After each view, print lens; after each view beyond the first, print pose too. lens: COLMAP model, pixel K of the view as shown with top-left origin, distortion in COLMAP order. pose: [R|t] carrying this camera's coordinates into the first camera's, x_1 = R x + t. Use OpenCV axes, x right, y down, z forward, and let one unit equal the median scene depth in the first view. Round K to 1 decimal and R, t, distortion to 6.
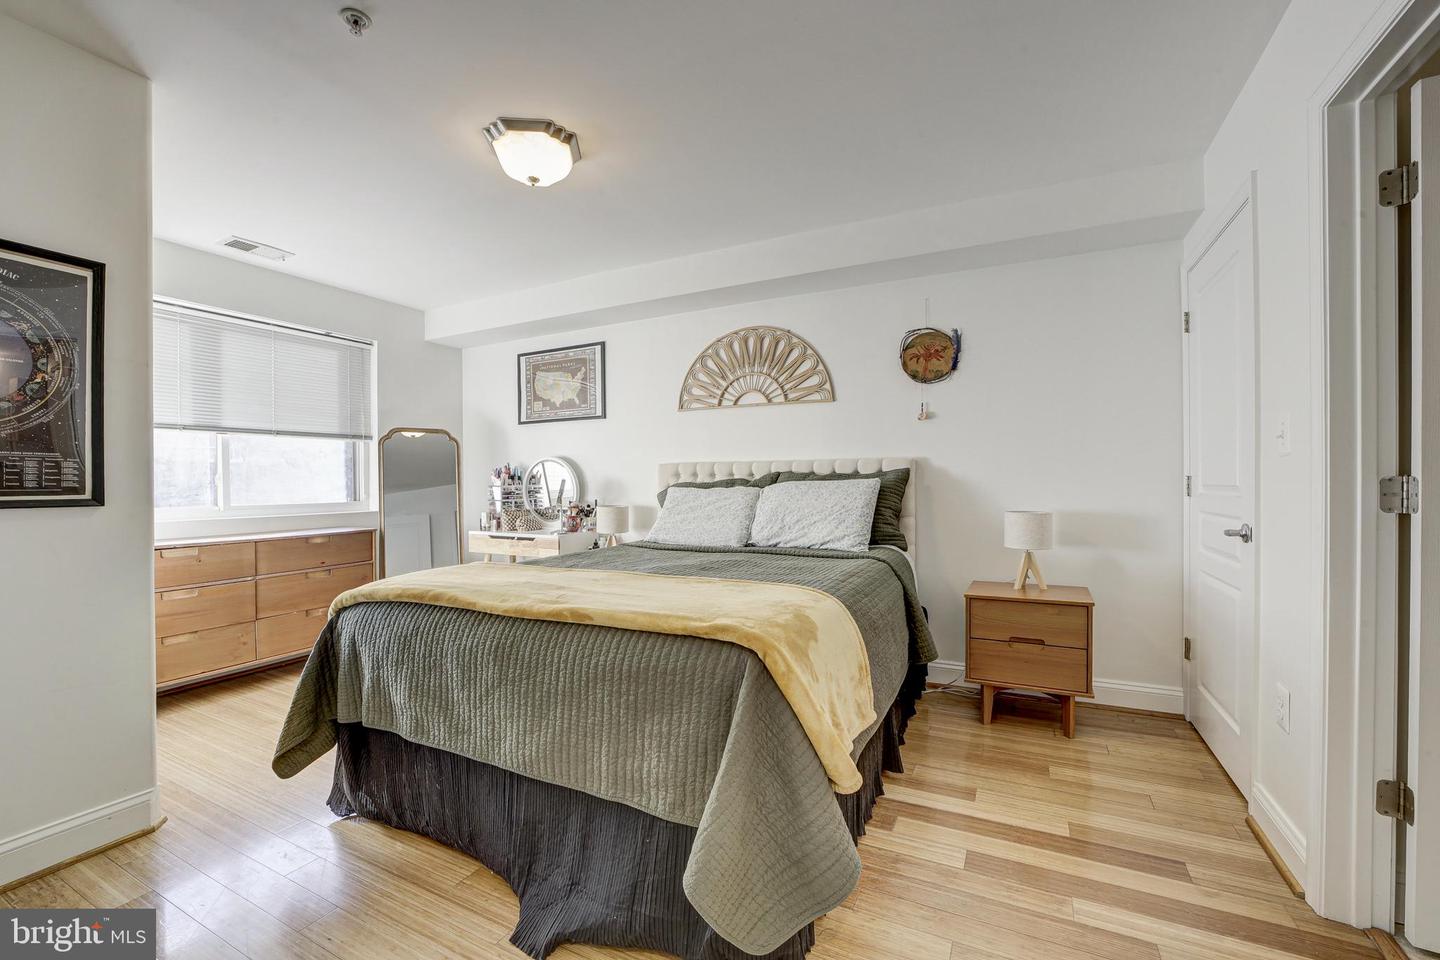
lens RADIAL K [[578.6, 0, 721.4], [0, 578.6, 482.0], [0, 0, 1]] dist [-0.032945, 0.008153]
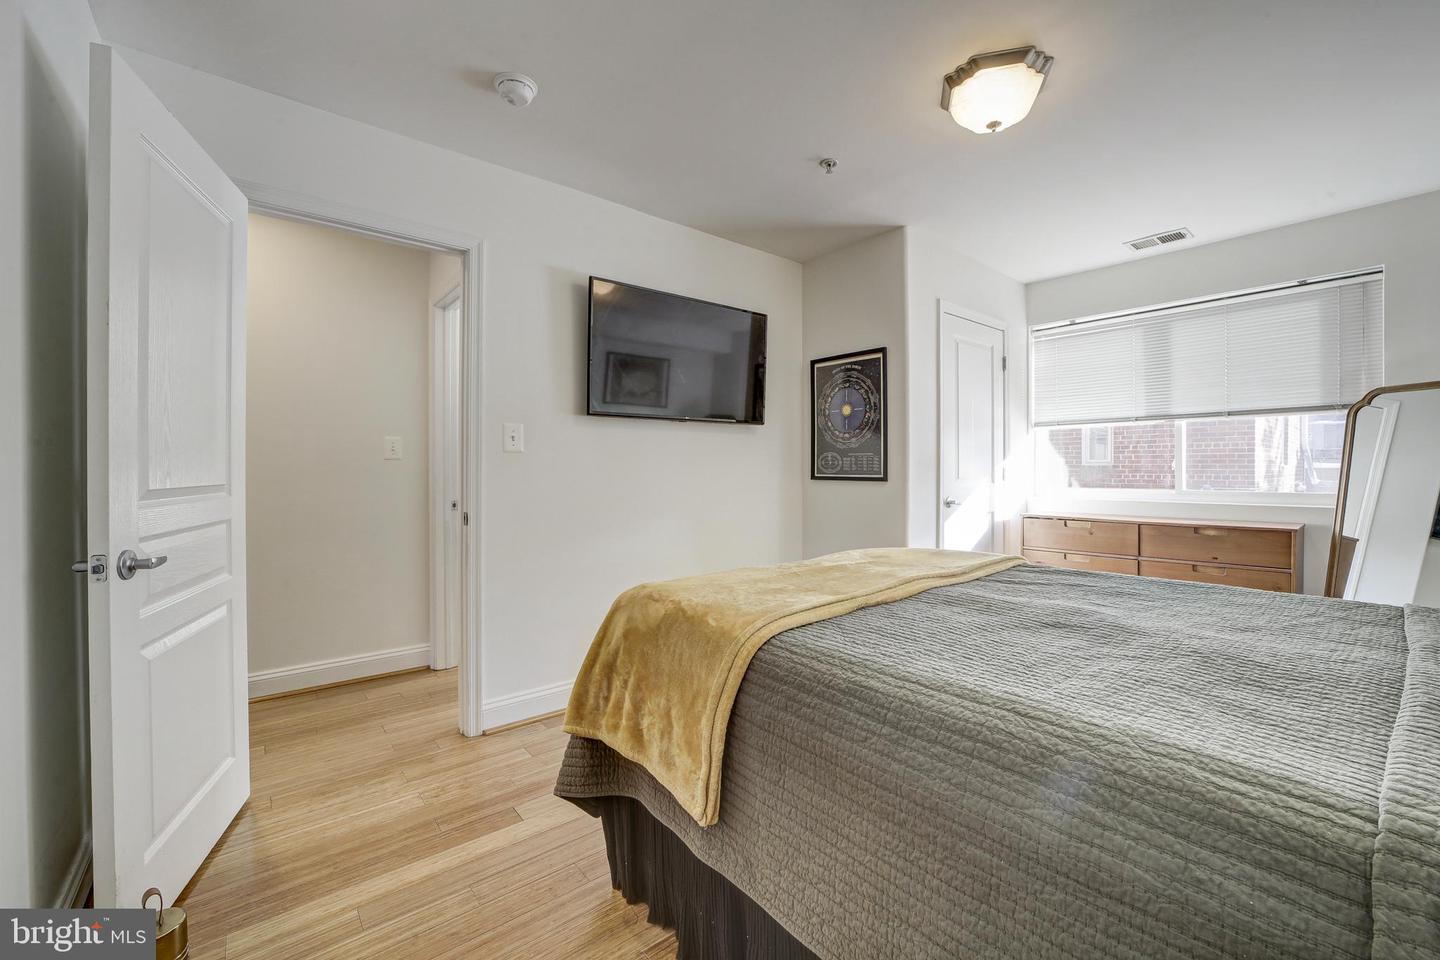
lens RADIAL K [[578.6, 0, 720.6], [0, 578.6, 471.5], [0, 0, 1]] dist [-0.032945, 0.008153]
pose [[-0.395493, 0.011262, -0.918400, 0.448125], [0.002749, 0.999935, 0.011077, -0.006097], [0.918465, 0.001856, -0.395498, 0.688137]]
